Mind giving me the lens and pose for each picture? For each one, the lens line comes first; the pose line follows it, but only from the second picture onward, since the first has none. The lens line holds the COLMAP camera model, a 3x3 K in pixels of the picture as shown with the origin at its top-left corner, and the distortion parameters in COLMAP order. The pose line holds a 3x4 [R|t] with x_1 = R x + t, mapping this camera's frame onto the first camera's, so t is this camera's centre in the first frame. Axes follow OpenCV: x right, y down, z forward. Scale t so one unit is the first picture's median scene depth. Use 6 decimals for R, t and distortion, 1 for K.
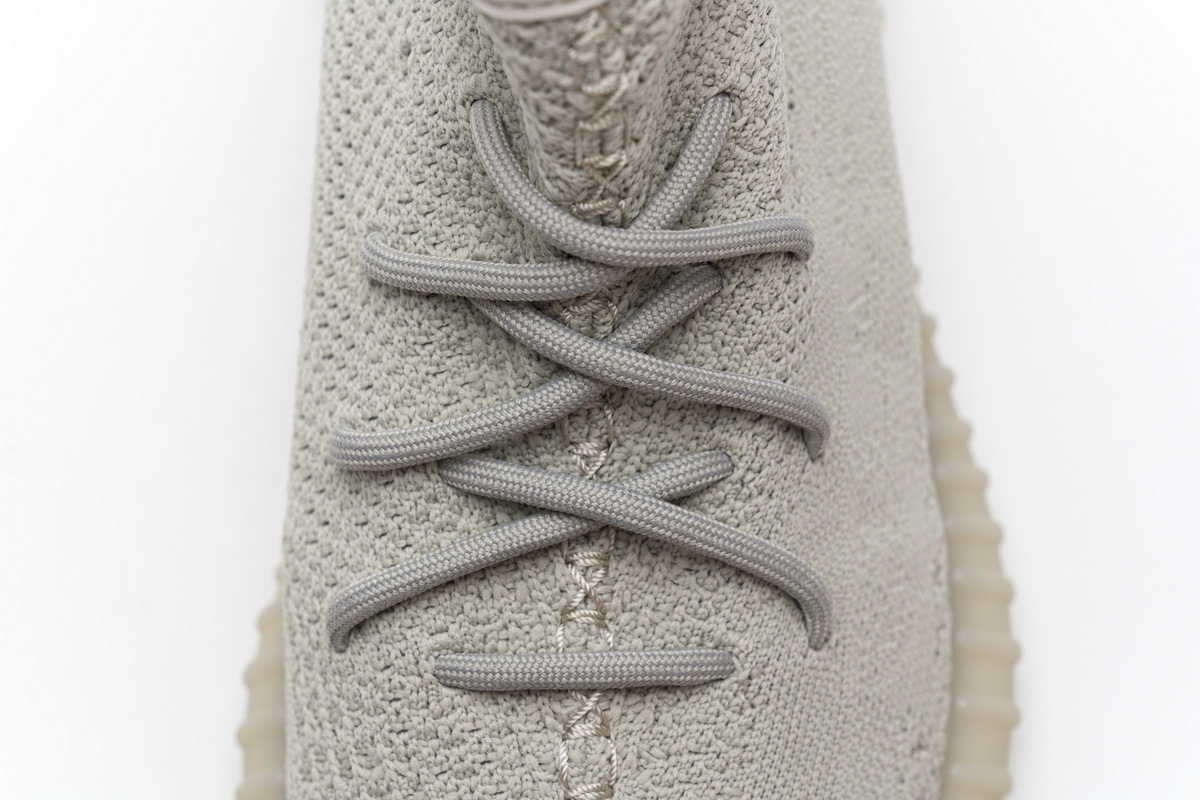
lens RADIAL K [[2317.6, 0, 594.0], [0, 2317.6, 394.3], [0, 0, 1]] dist [0.016521, 0.000000]
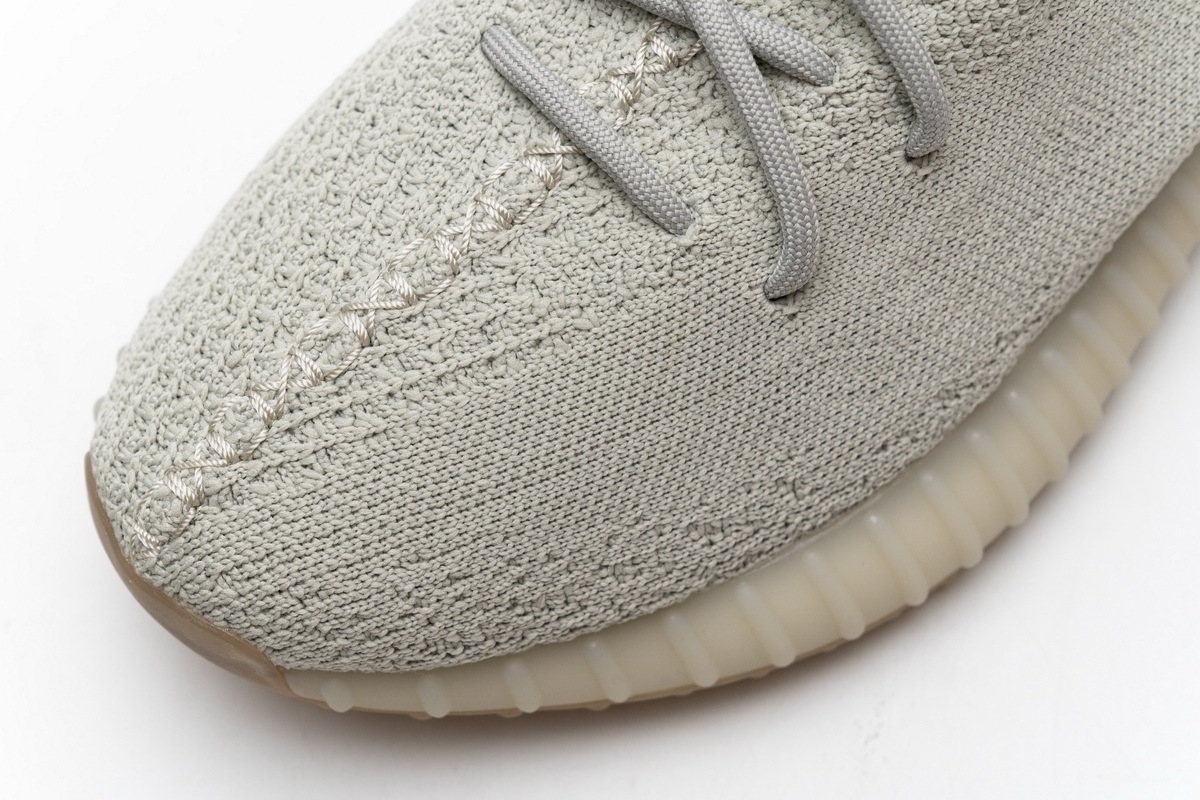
lens RADIAL K [[2317.6, 0, 590.0], [0, 2317.6, 405.6], [0, 0, 1]] dist [0.016521, 0.000000]
pose [[0.643324, 0.681891, -0.348080, 0.425356], [-0.705778, 0.704399, 0.075497, 0.124444], [0.296668, 0.197098, 0.934420, 0.090811]]
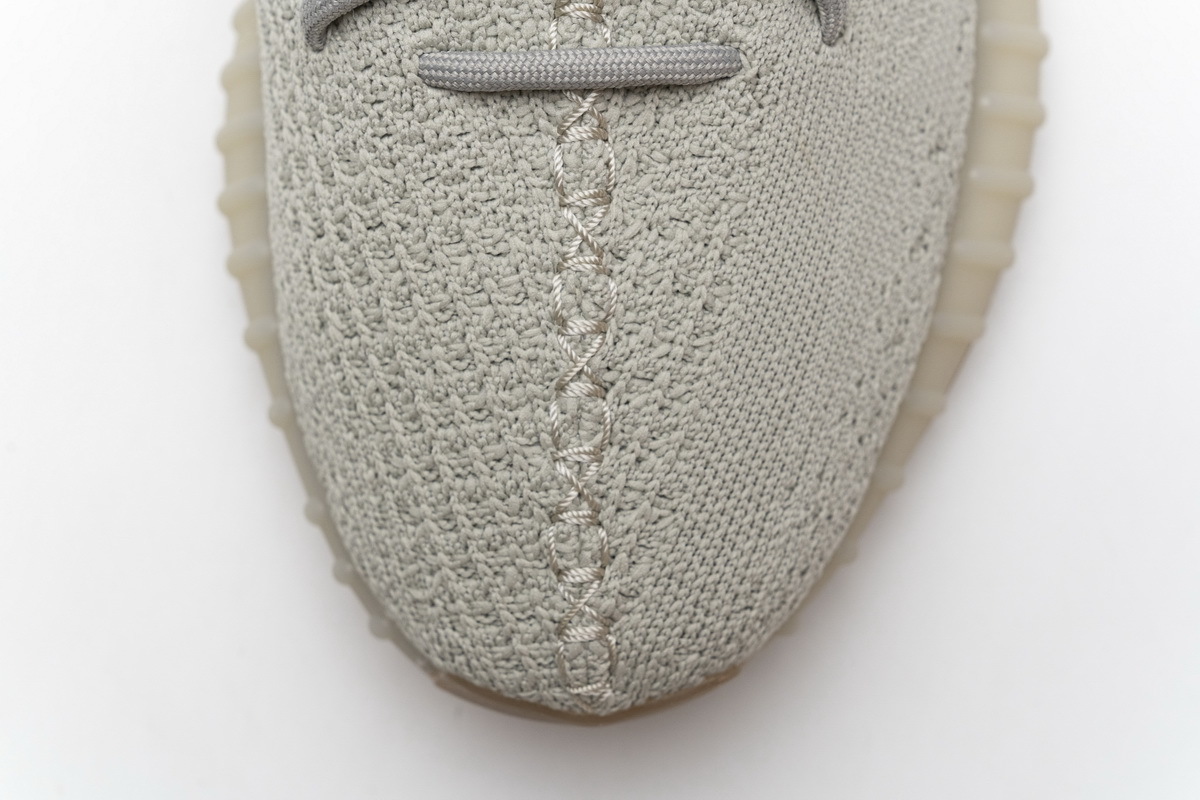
lens RADIAL K [[2317.6, 0, 597.0], [0, 2317.6, 393.1], [0, 0, 1]] dist [0.016521, 0.000000]
pose [[0.999964, -0.005889, -0.006162, 0.007666], [0.007248, 0.967960, 0.250999, 0.011565], [0.004487, -0.251034, 0.967968, 0.067371]]
